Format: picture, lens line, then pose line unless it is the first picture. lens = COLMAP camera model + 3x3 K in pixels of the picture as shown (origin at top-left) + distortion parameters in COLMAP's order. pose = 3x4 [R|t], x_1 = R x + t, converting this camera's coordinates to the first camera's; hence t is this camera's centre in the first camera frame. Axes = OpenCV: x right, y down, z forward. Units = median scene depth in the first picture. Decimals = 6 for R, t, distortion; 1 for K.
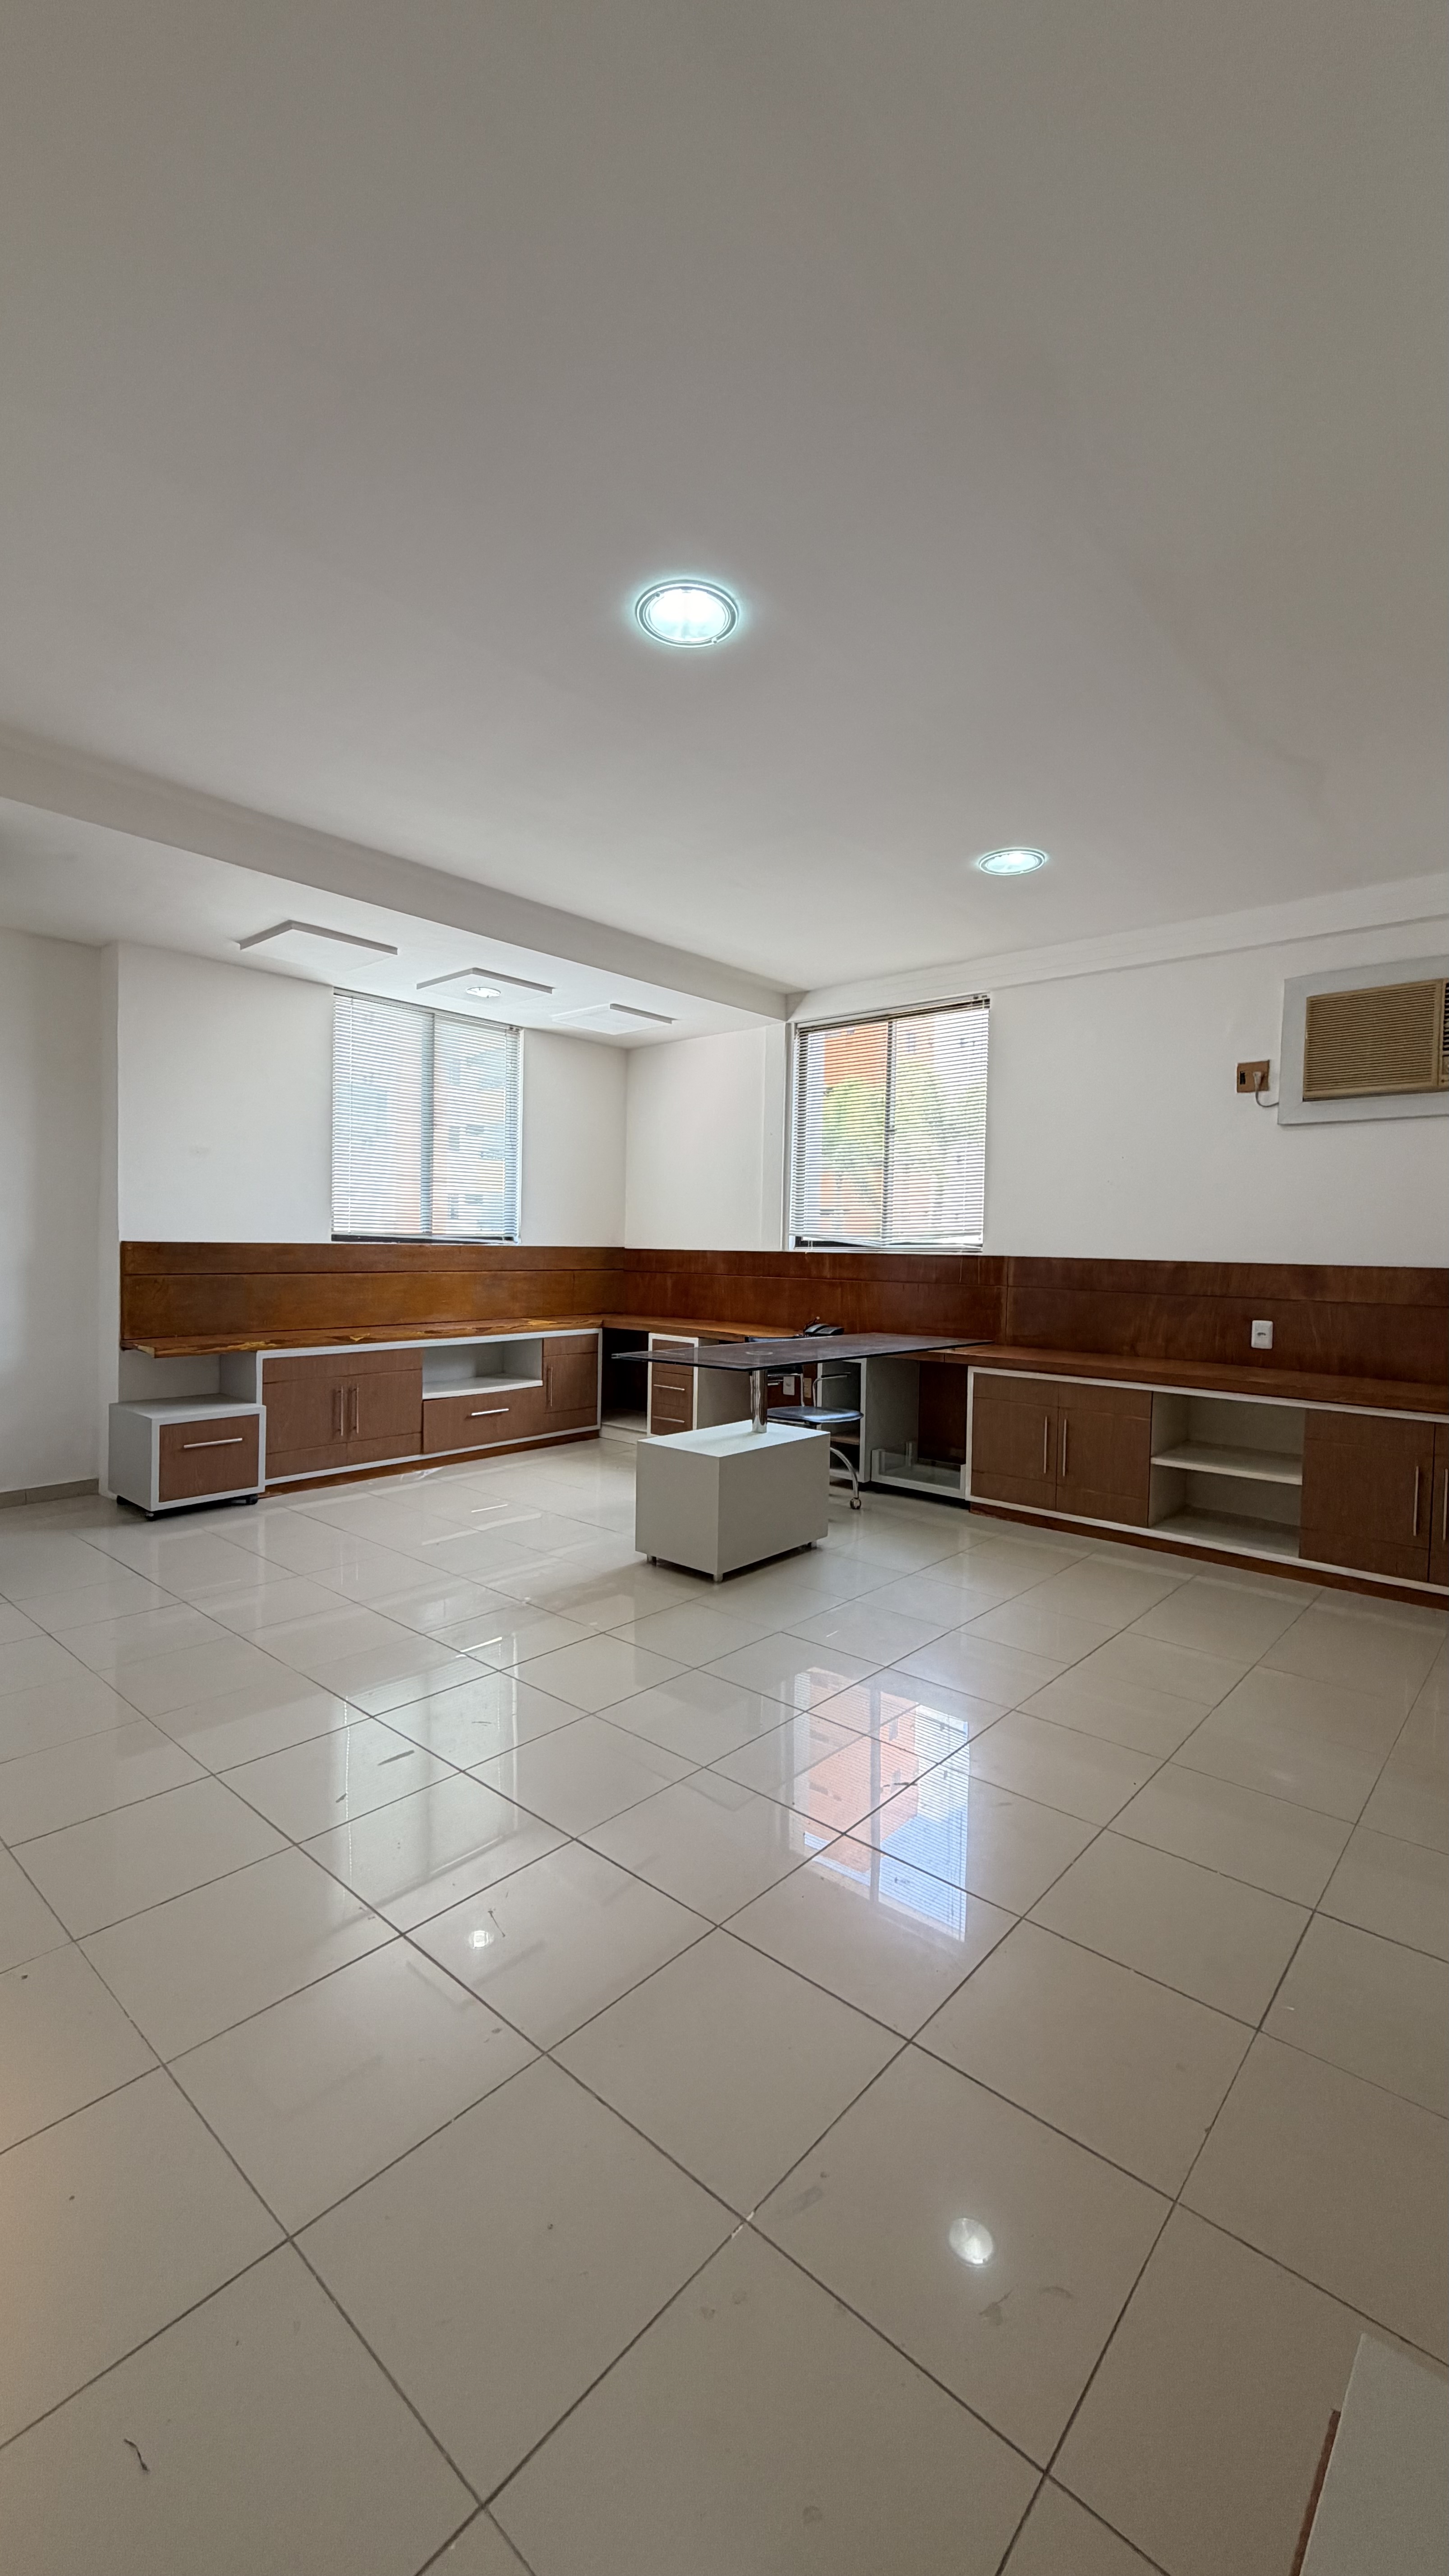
lens RADIAL K [[1024.2, 0, 734.3], [0, 1024.2, 1280.9], [0, 0, 1]] dist [-0.000504, 0.000498]
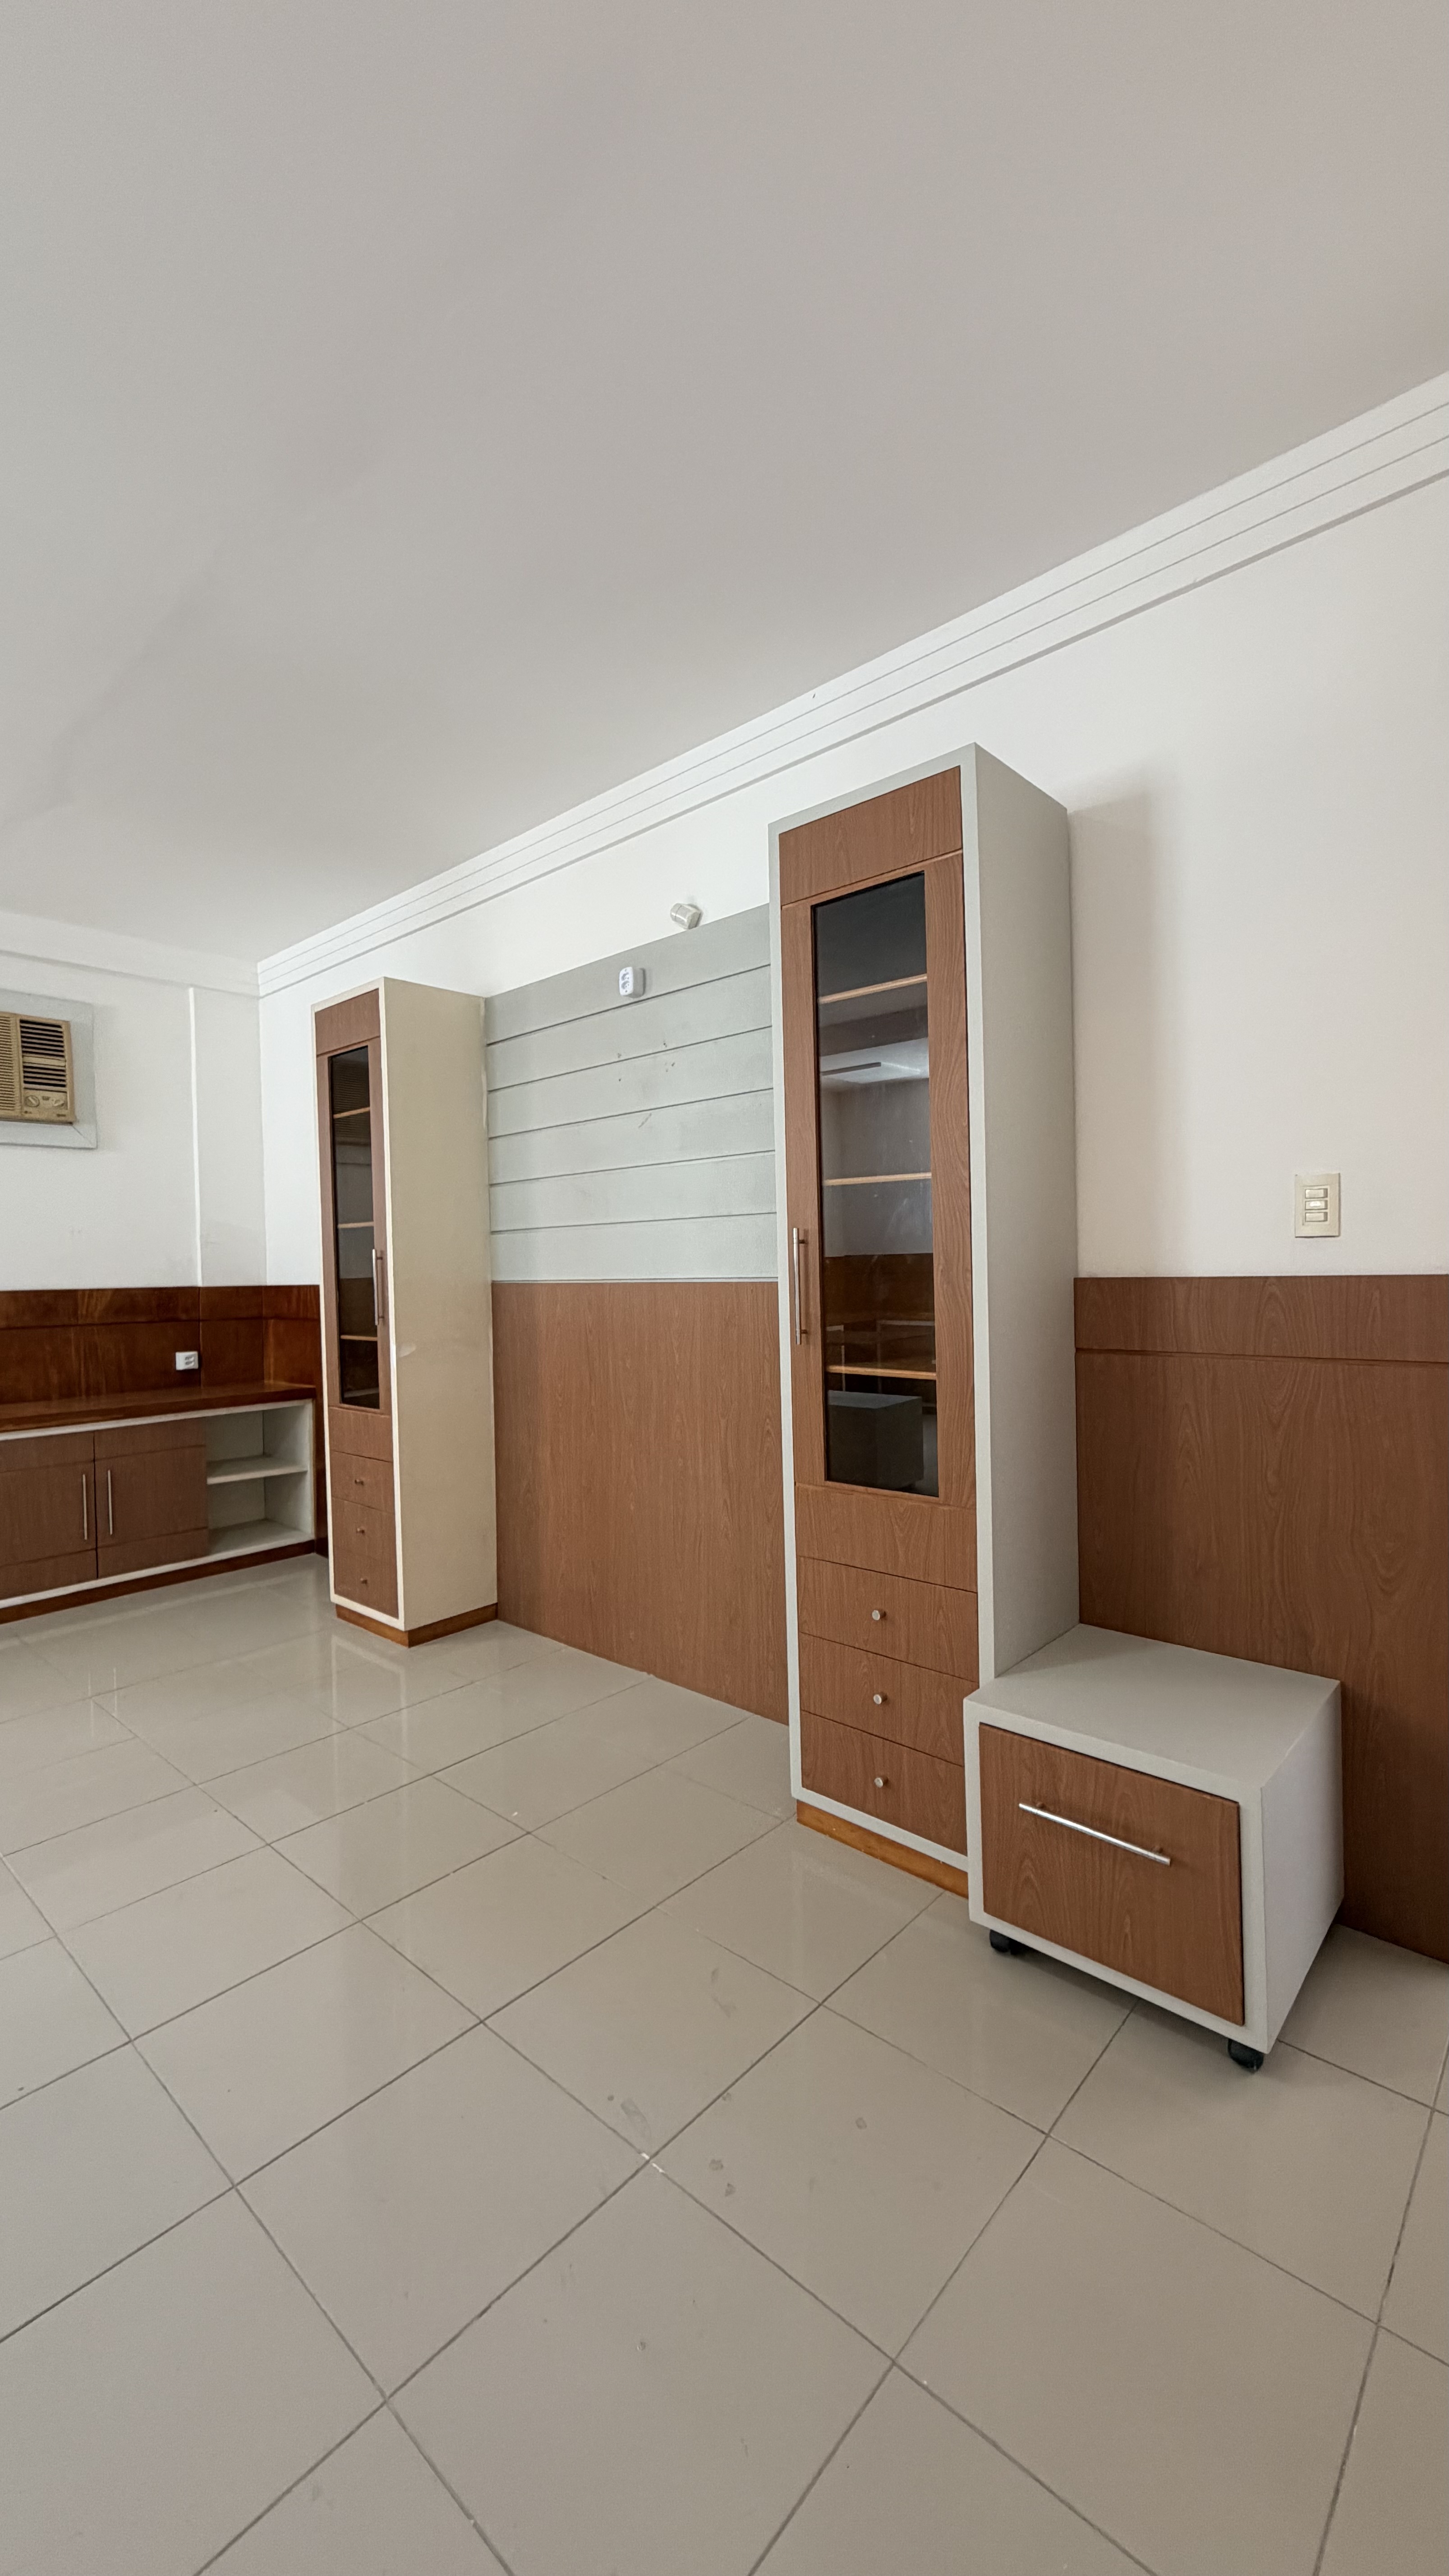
lens RADIAL K [[1024.2, 0, 726.0], [0, 1024.2, 1272.9], [0, 0, 1]] dist [-0.000504, 0.000498]
pose [[0.010606, -0.025594, 0.999616, -0.370913], [0.059782, 0.997900, 0.024916, -0.015825], [-0.998155, 0.059495, 0.012114, 0.299949]]
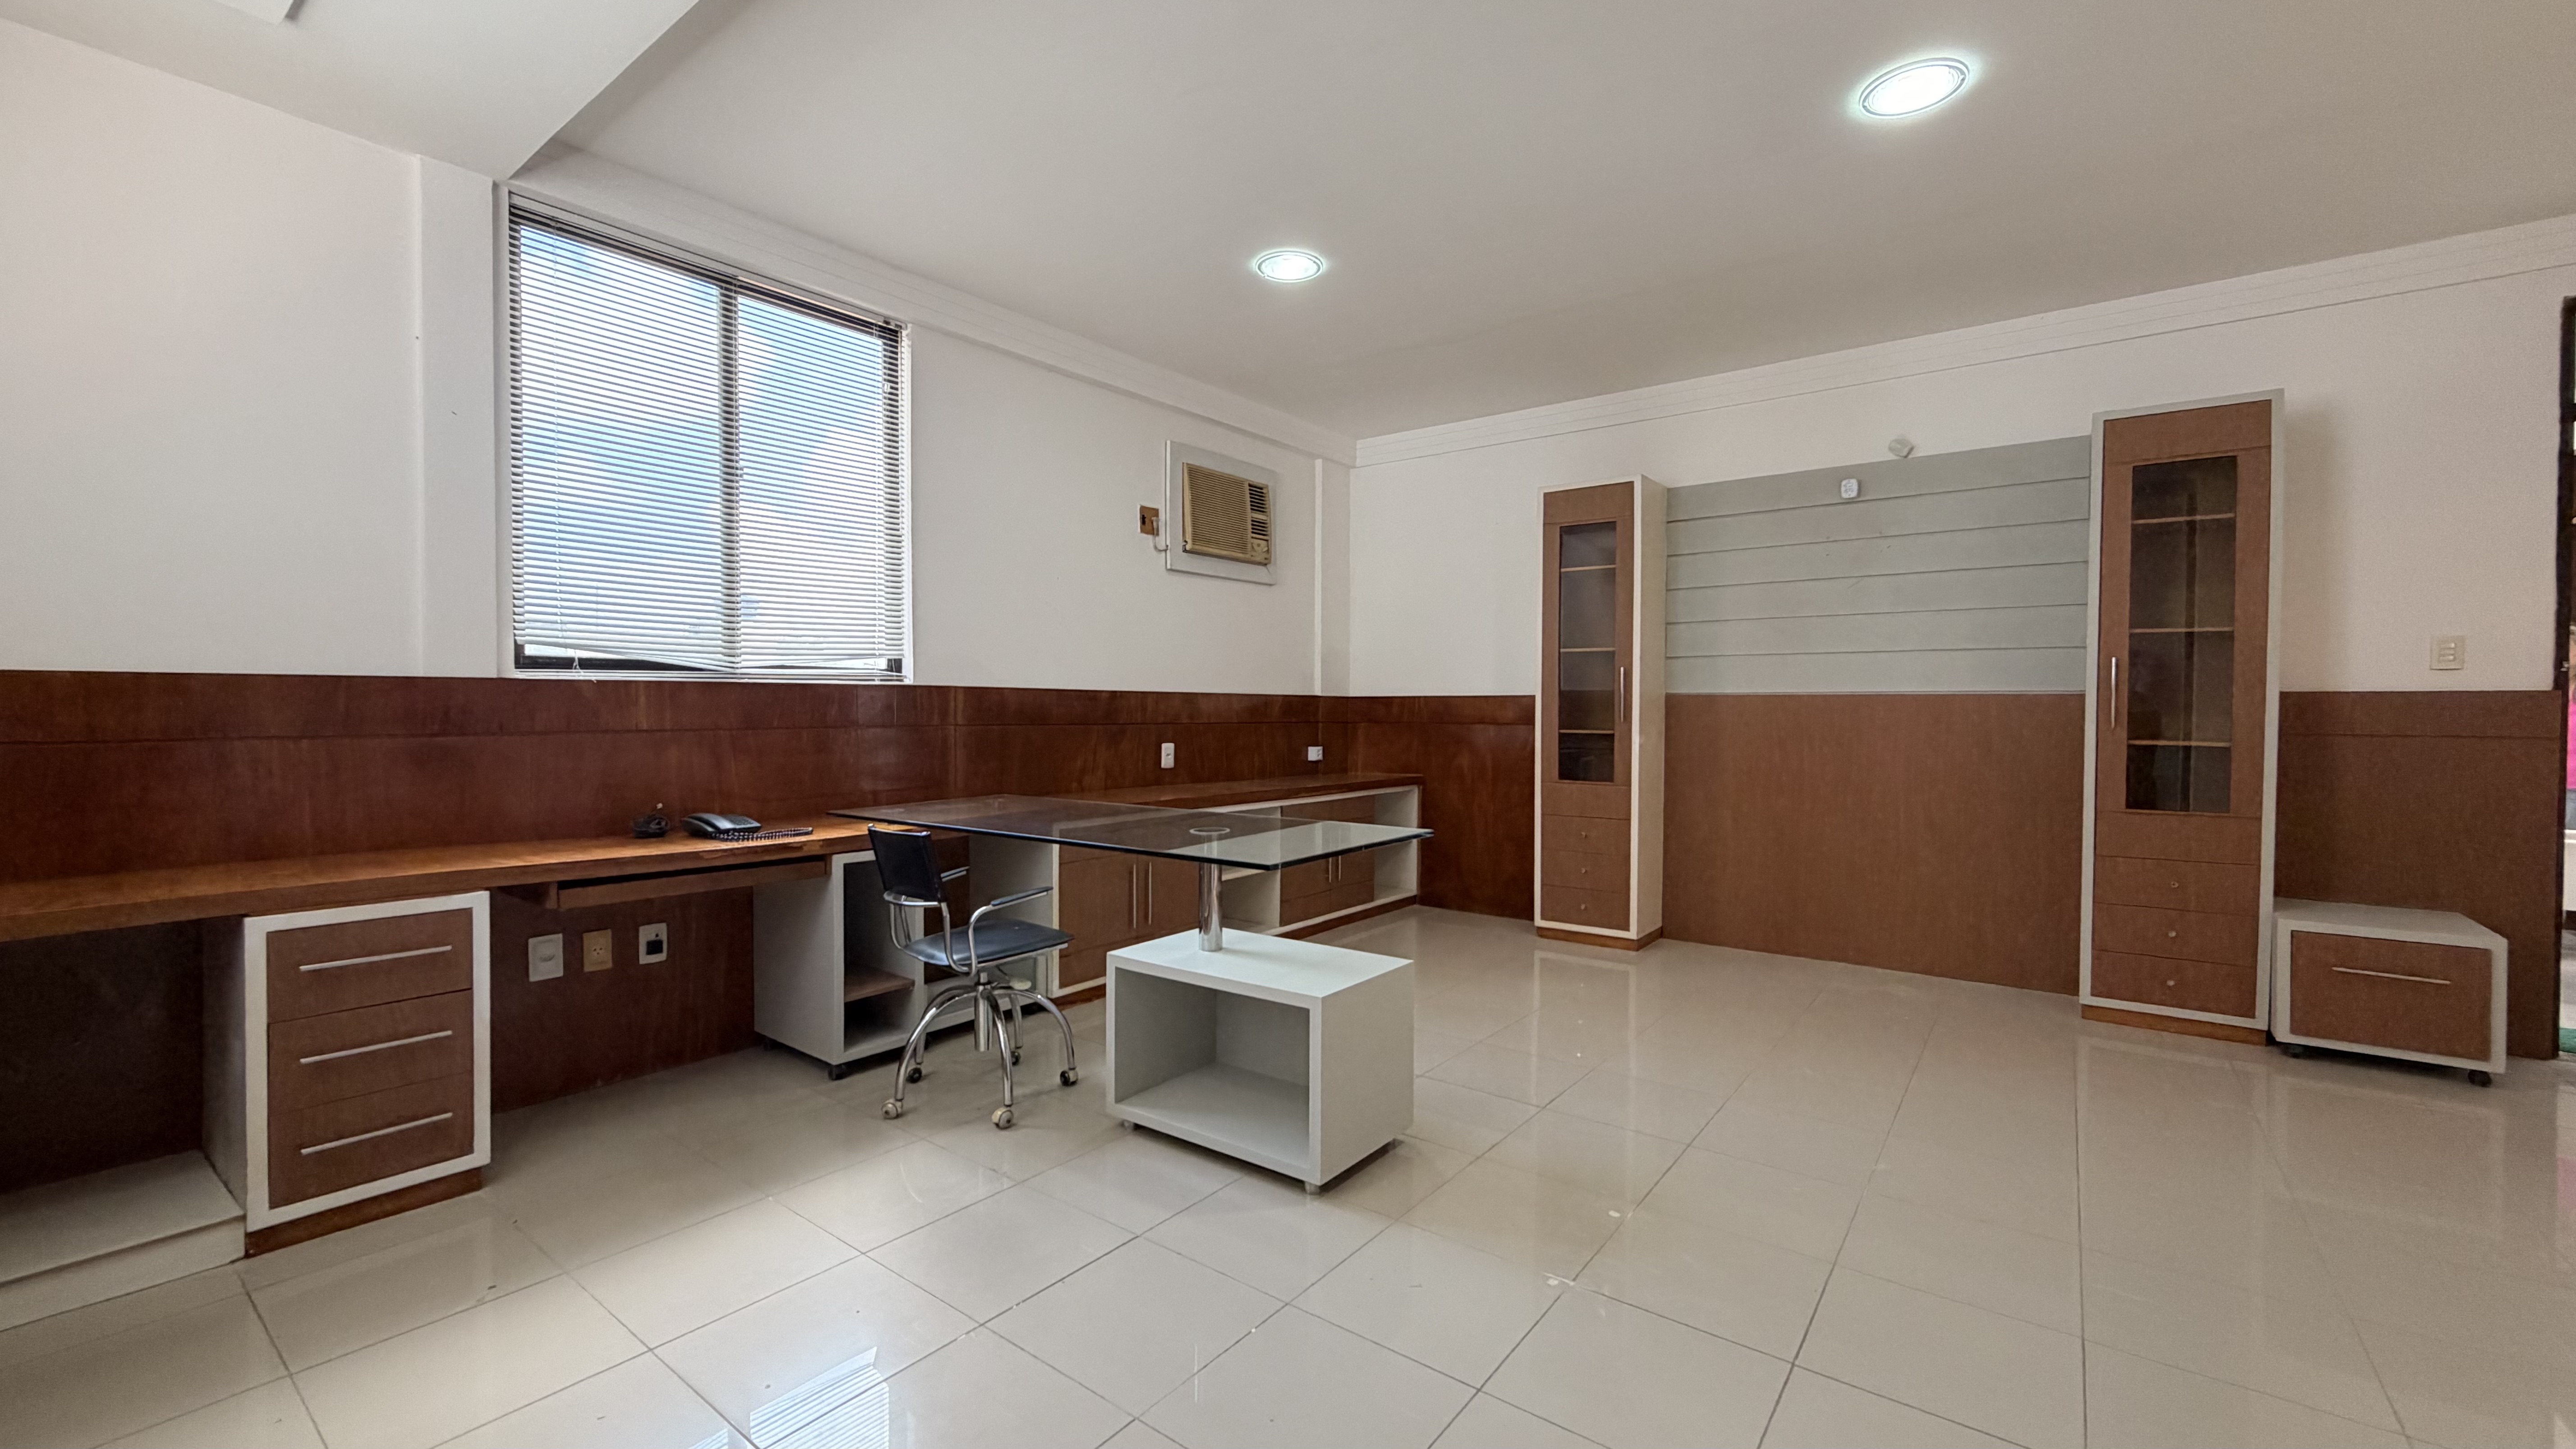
lens RADIAL K [[1024.2, 0, 1295.6], [0, 1024.2, 716.9], [0, 0, 1]] dist [-0.000504, 0.000498]
pose [[-0.063271, -0.027252, 0.997624, -0.708224], [0.031860, 0.999062, 0.029312, -0.021020], [-0.997488, 0.033639, -0.062344, 1.094250]]
